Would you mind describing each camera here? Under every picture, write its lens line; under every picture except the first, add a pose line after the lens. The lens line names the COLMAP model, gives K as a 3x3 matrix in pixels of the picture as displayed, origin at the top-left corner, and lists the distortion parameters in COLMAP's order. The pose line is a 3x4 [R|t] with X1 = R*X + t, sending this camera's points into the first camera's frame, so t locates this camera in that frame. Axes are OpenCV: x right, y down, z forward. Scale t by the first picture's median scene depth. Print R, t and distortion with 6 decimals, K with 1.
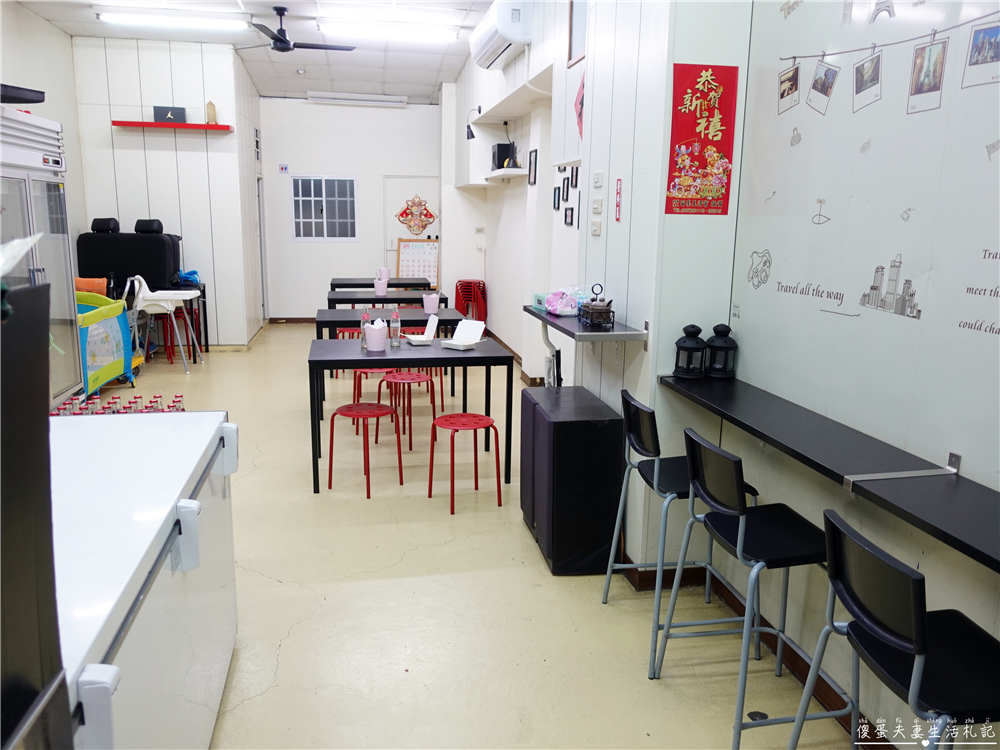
lens RADIAL K [[767.6, 0, 495.8], [0, 767.6, 371.5], [0, 0, 1]] dist [0.029762, -0.002405]
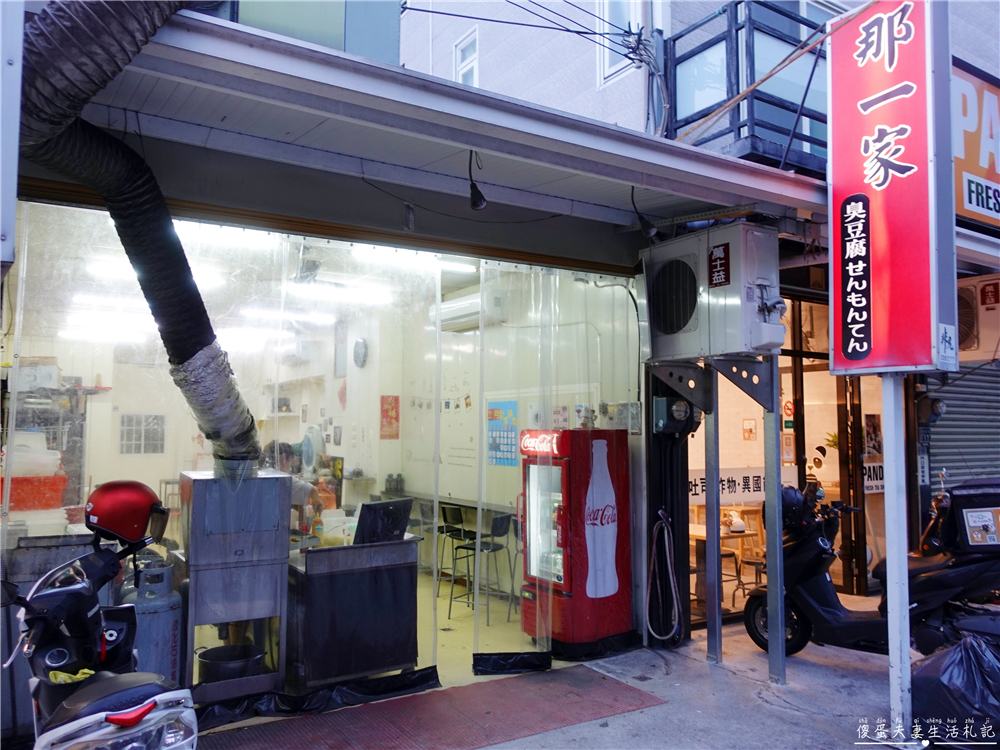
lens RADIAL K [[767.6, 0, 497.6], [0, 767.6, 375.7], [0, 0, 1]] dist [0.029762, -0.002405]
pose [[0.926266, 0.017557, 0.376462, -0.524931], [0.084528, 0.963786, -0.252926, 0.383294], [-0.367269, 0.266098, 0.891238, -2.059119]]
